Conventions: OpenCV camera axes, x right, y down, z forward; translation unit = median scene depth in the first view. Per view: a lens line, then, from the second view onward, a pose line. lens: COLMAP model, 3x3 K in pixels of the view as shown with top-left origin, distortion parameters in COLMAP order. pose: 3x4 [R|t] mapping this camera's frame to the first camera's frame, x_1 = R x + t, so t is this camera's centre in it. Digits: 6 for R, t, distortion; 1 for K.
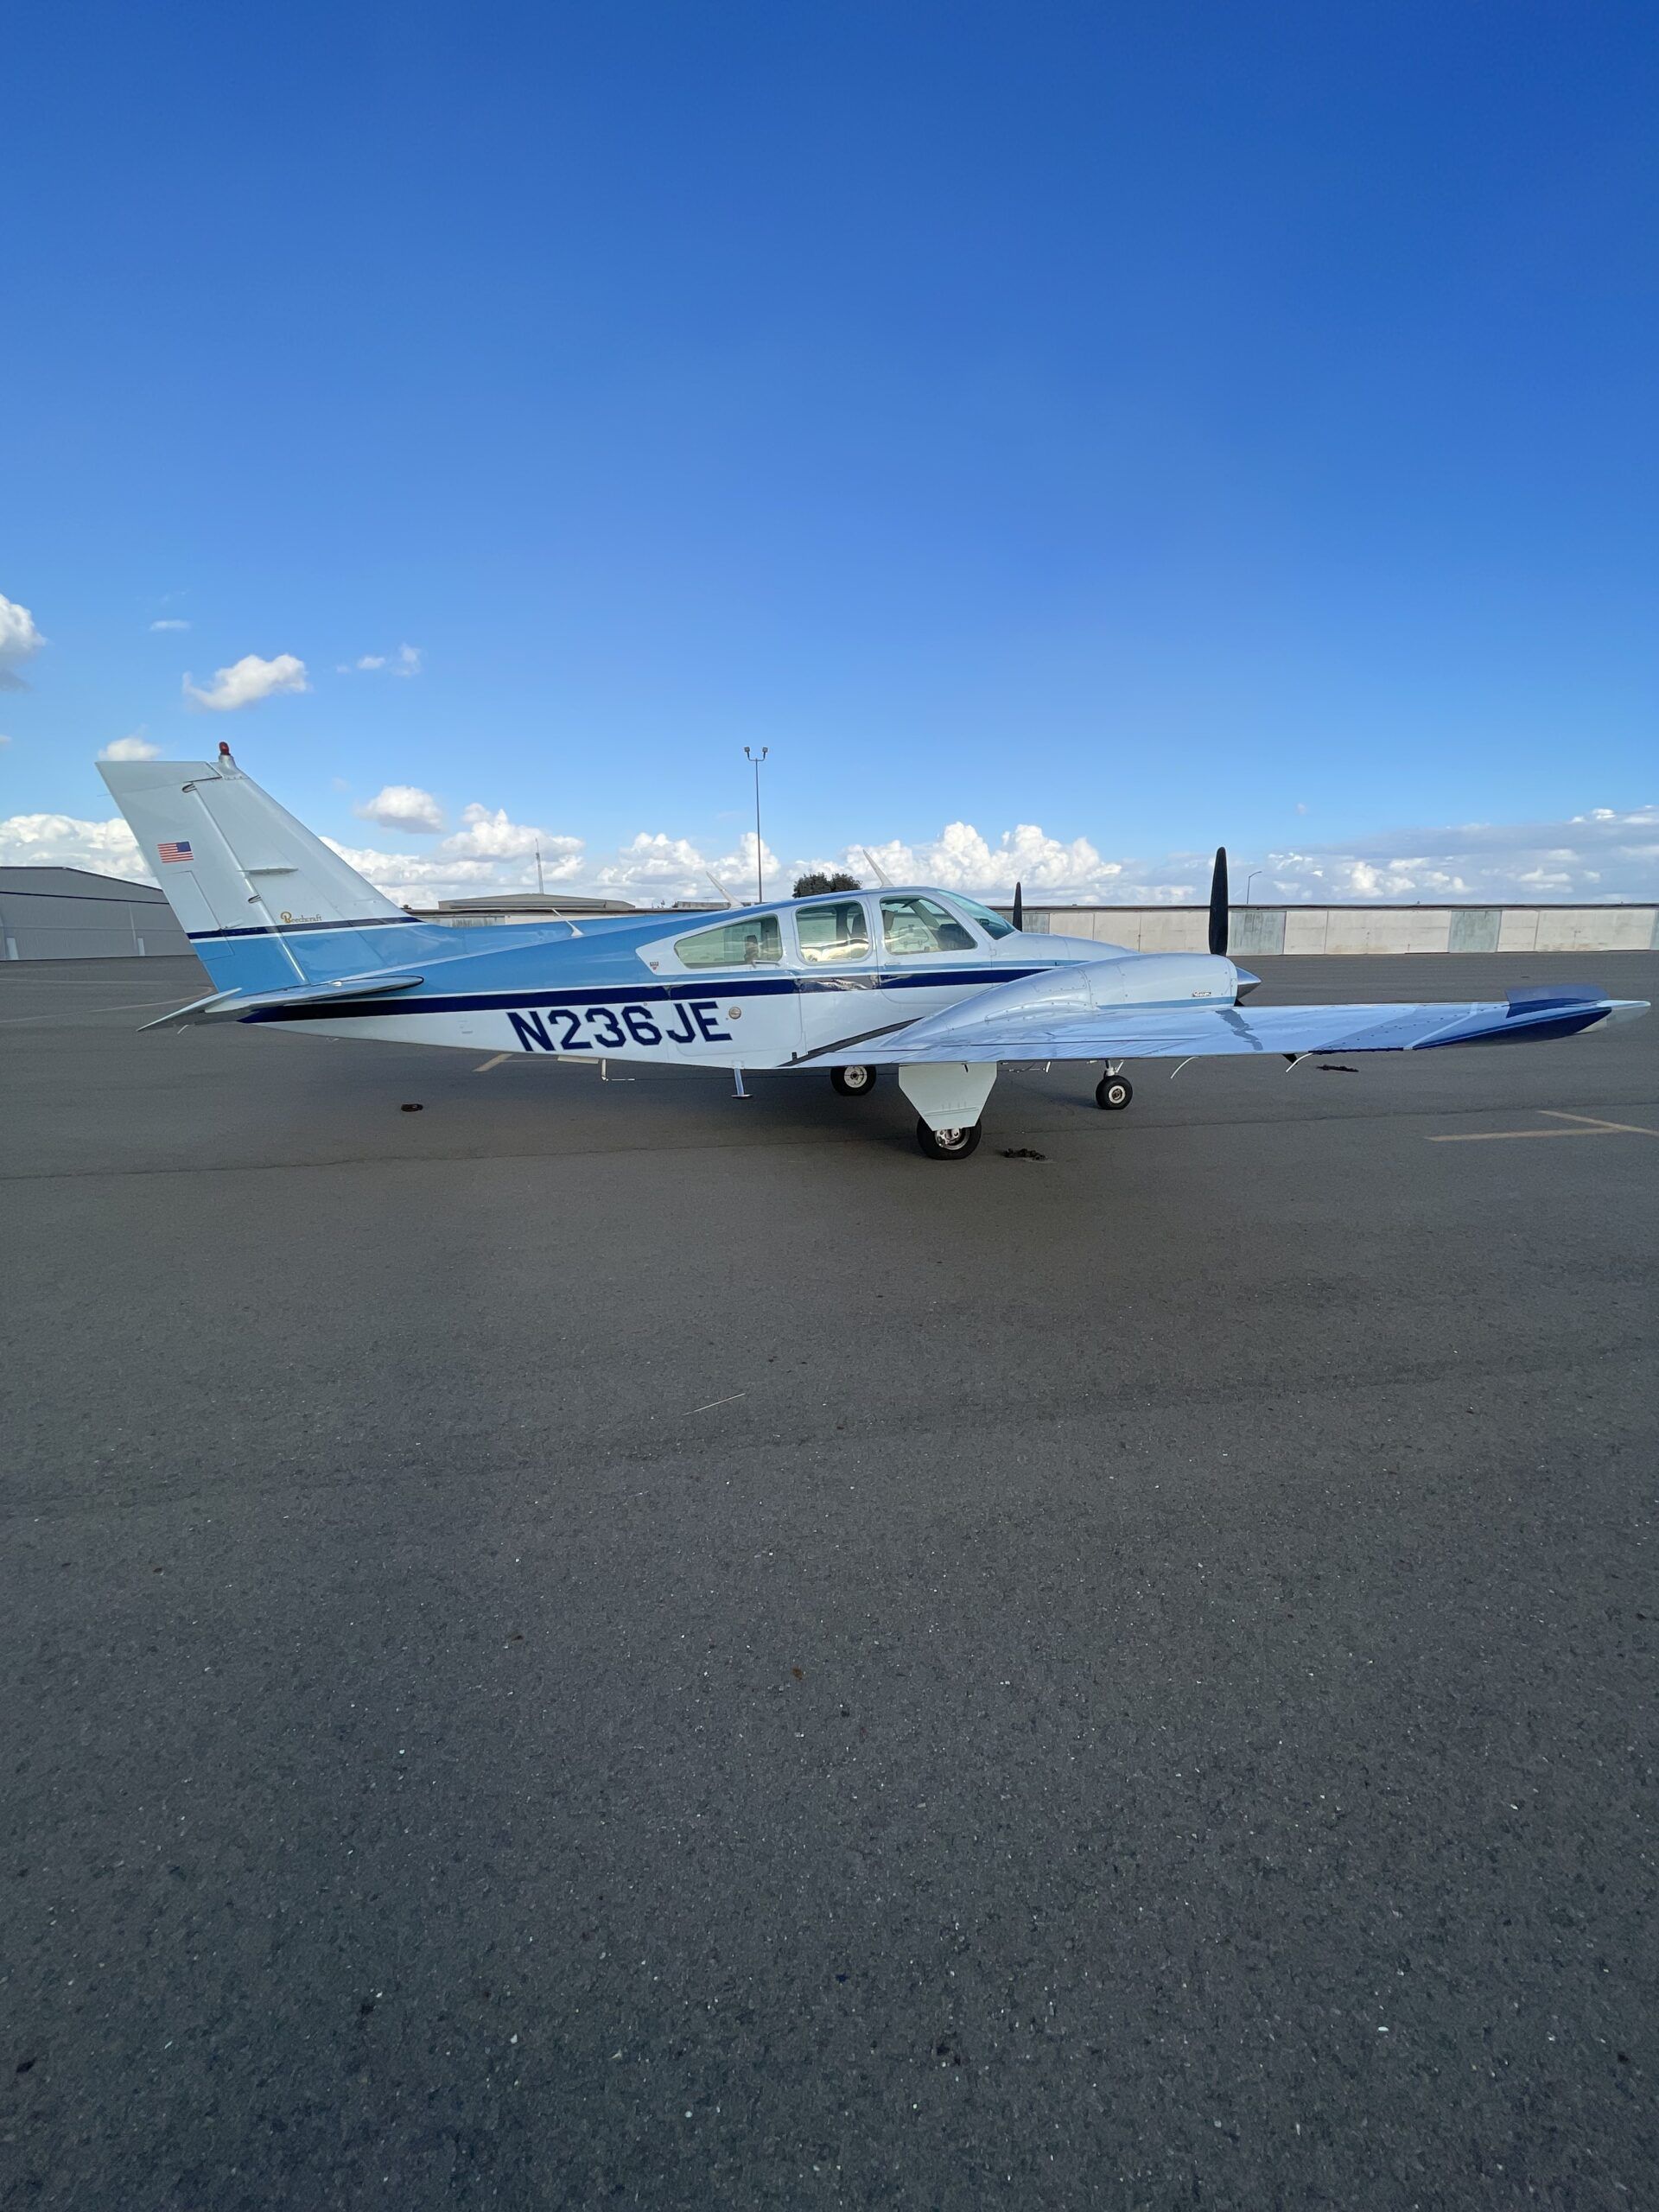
lens RADIAL K [[888.6, 0, 839.4], [0, 888.6, 1110.2], [0, 0, 1]] dist [-0.003601, 0.000448]
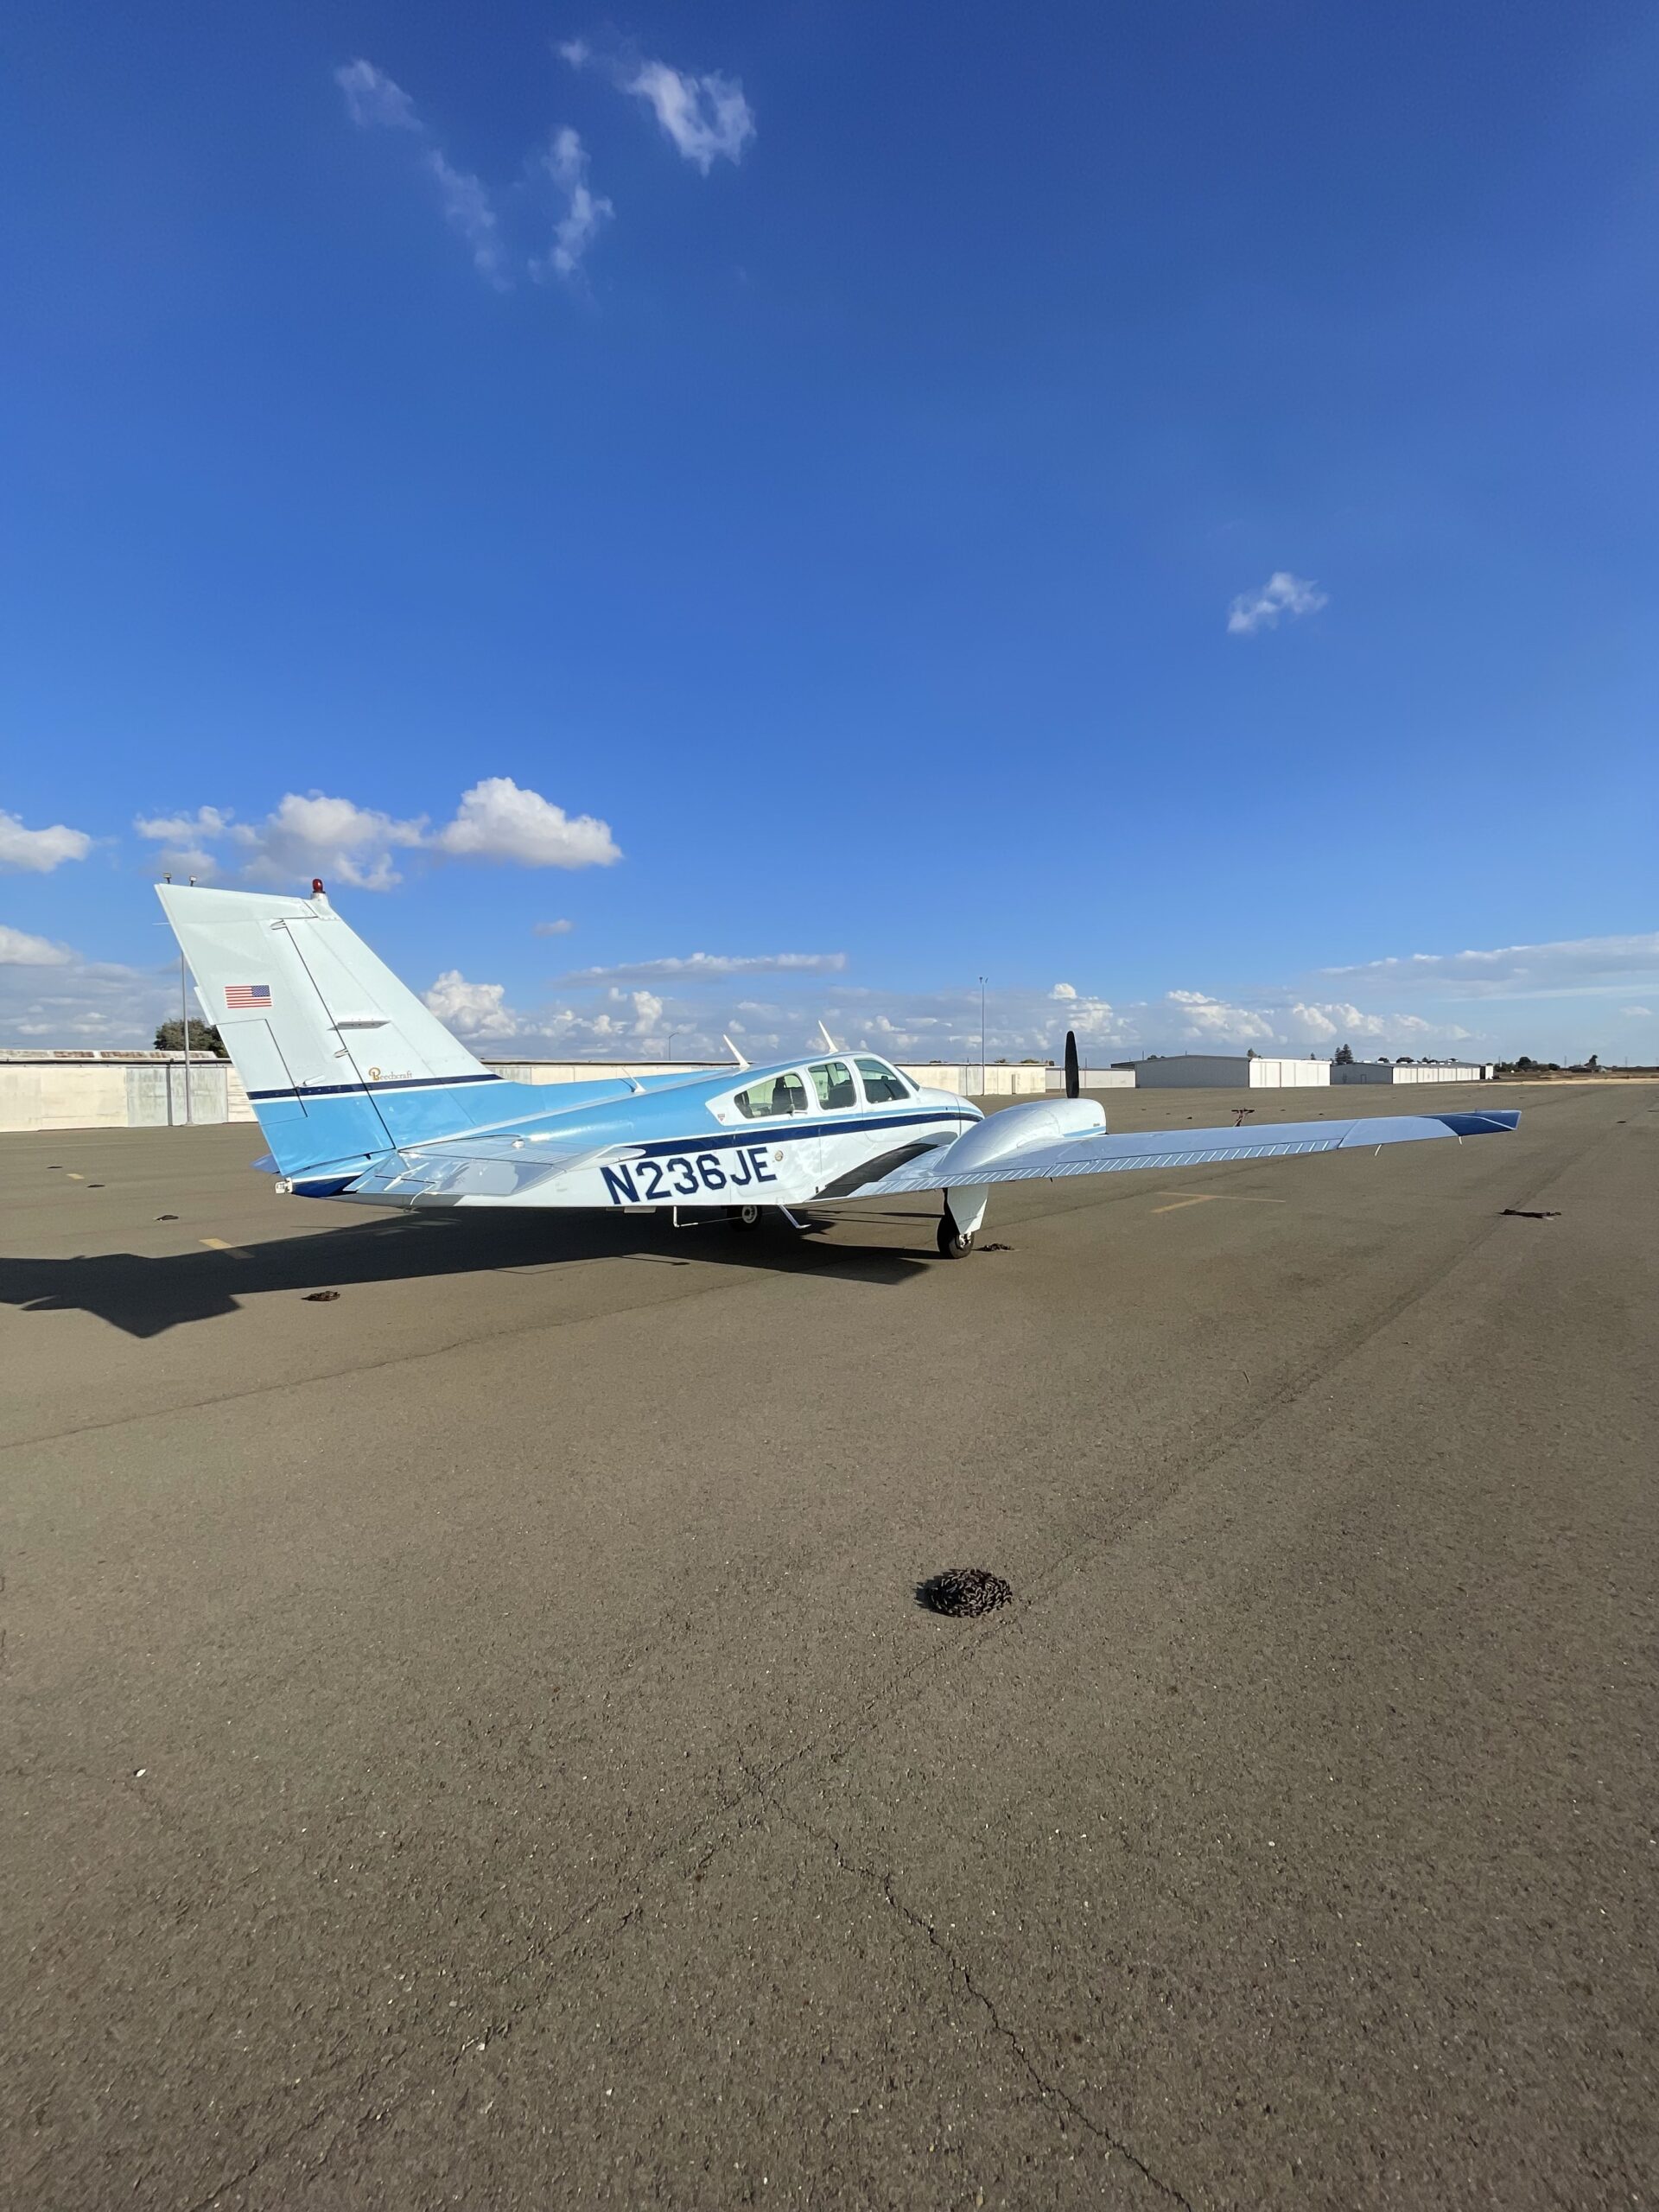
lens RADIAL K [[888.6, 0, 839.4], [0, 888.6, 1110.2], [0, 0, 1]] dist [-0.003601, 0.000448]
pose [[0.800946, -0.022514, 0.598314, -0.747655], [0.120068, 0.985033, -0.123665, -0.016410], [-0.586575, 0.170887, 0.791661, 0.034164]]
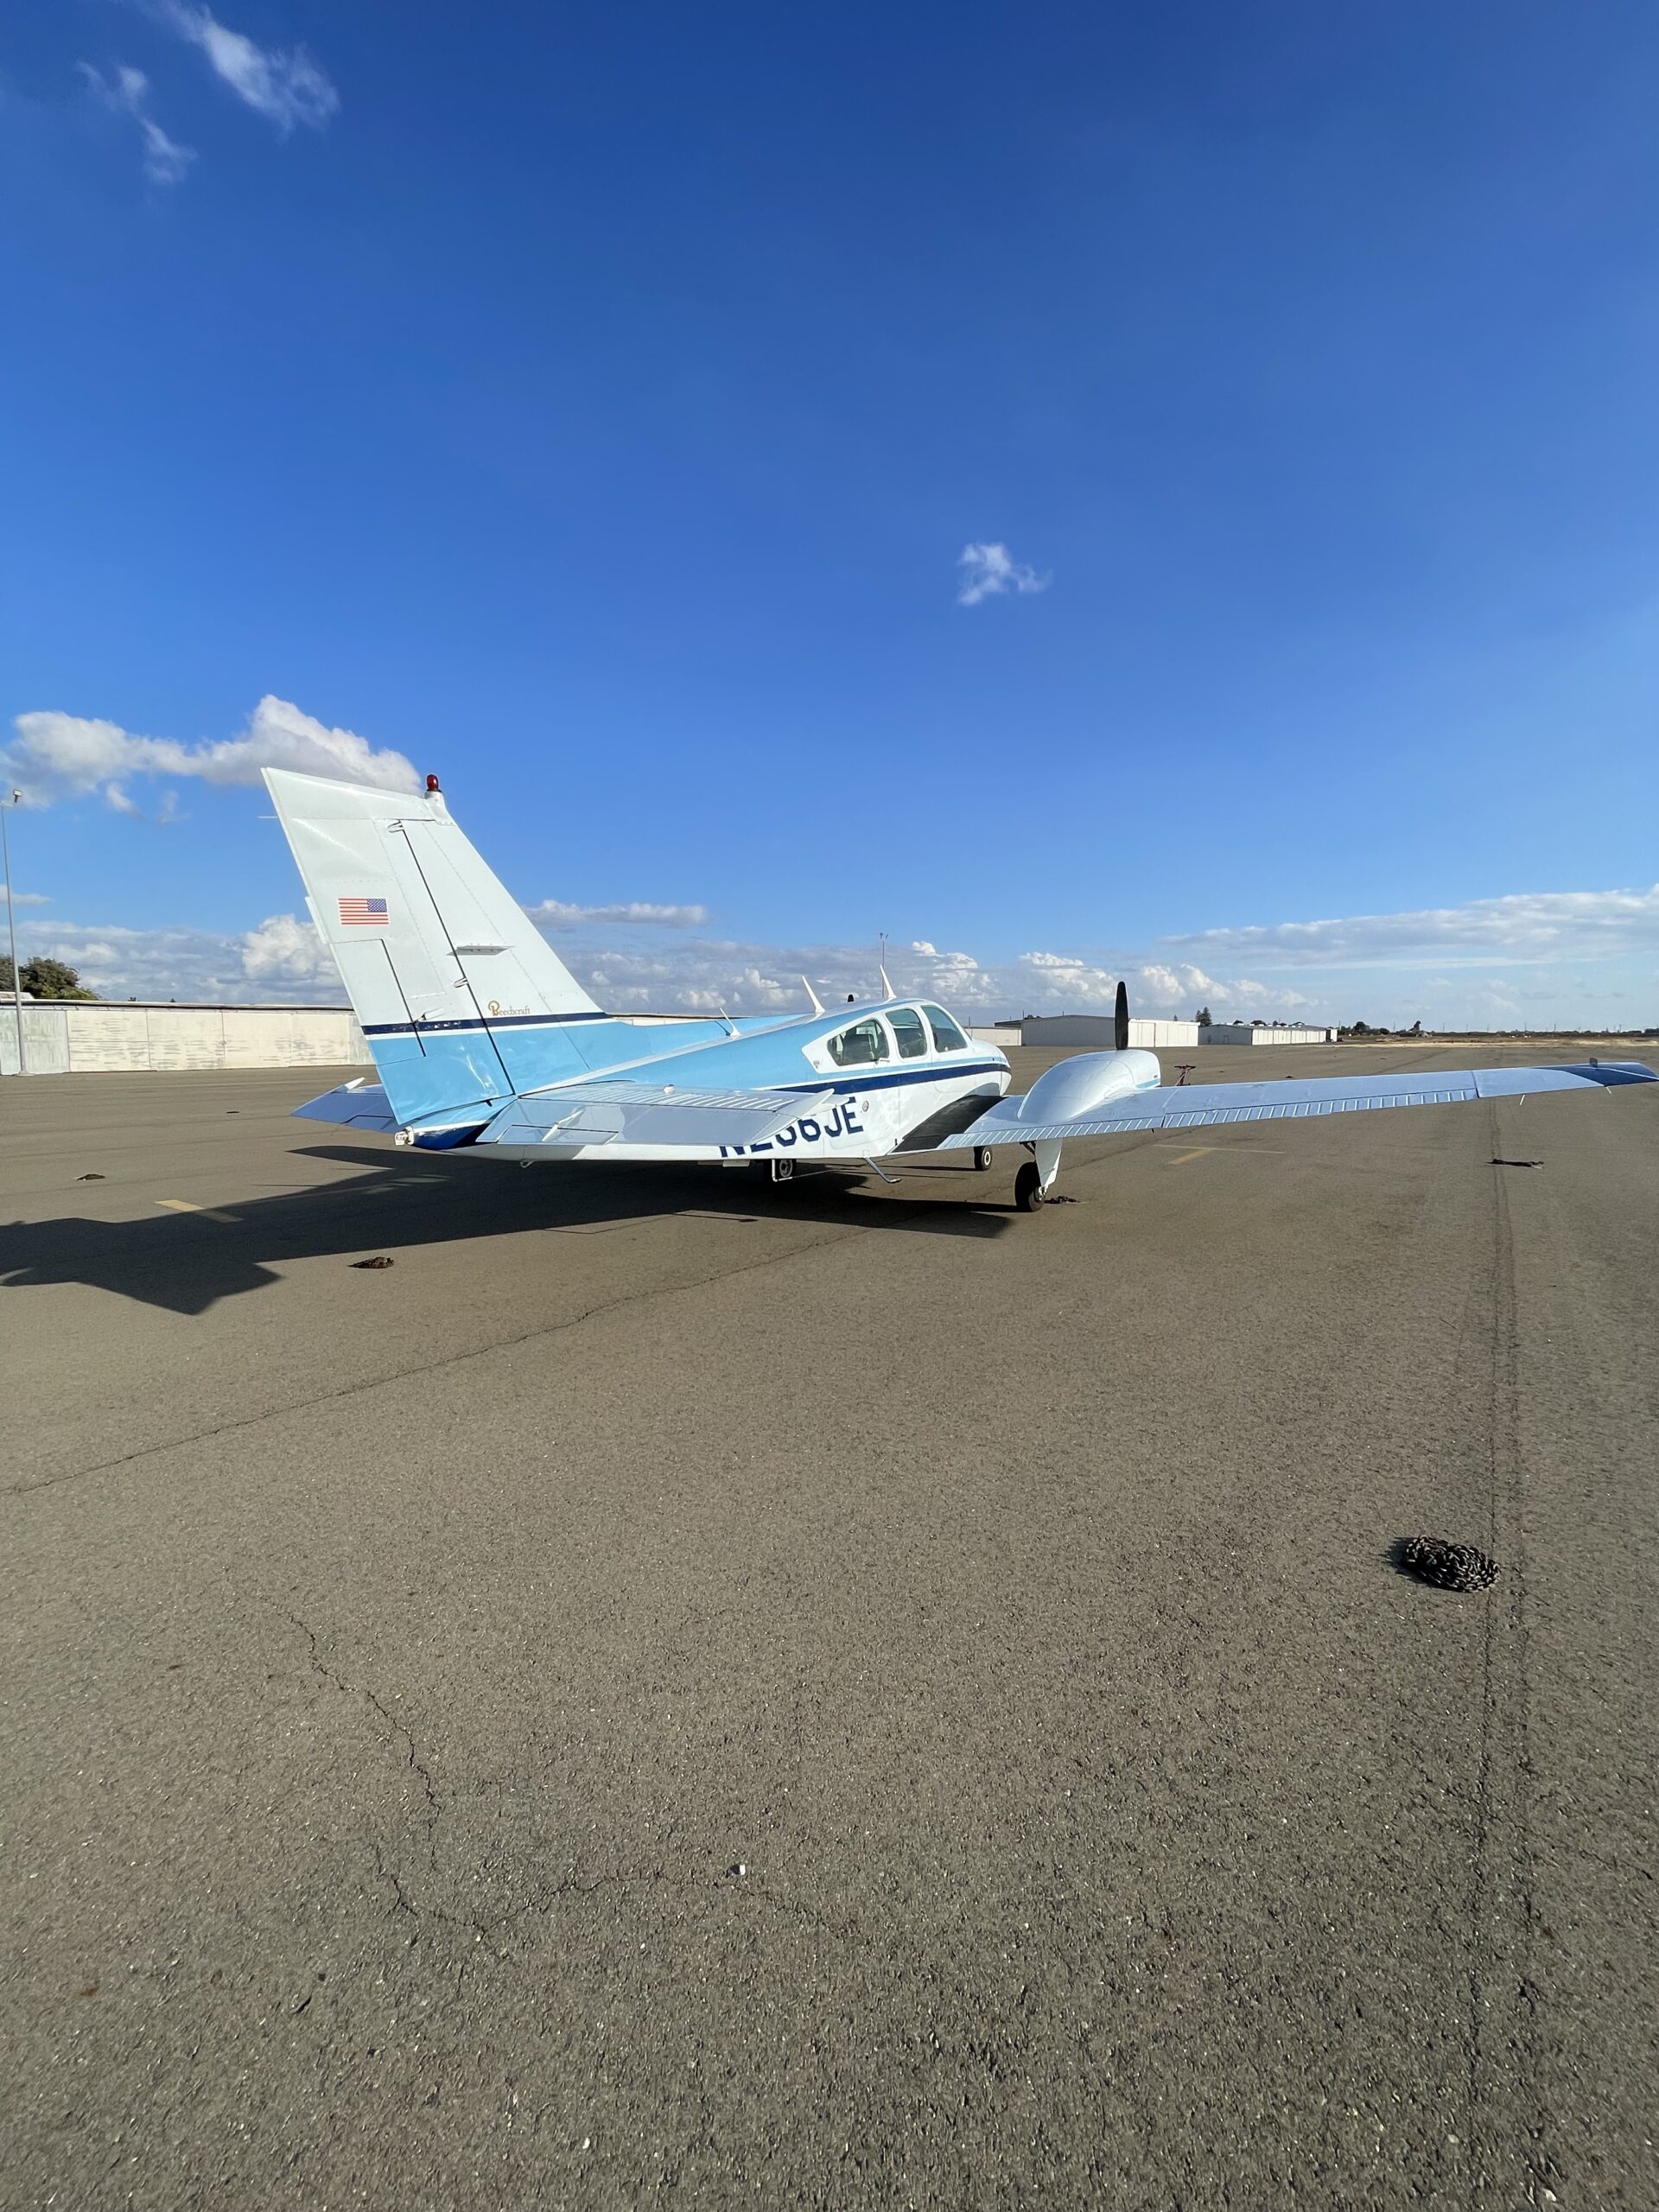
lens RADIAL K [[888.6, 0, 839.4], [0, 888.6, 1110.2], [0, 0, 1]] dist [-0.003601, 0.000448]
pose [[0.715125, -0.050675, 0.697158, -0.906530], [0.126714, 0.990242, -0.058000, -0.045907], [-0.687416, 0.129817, 0.714568, 0.247610]]
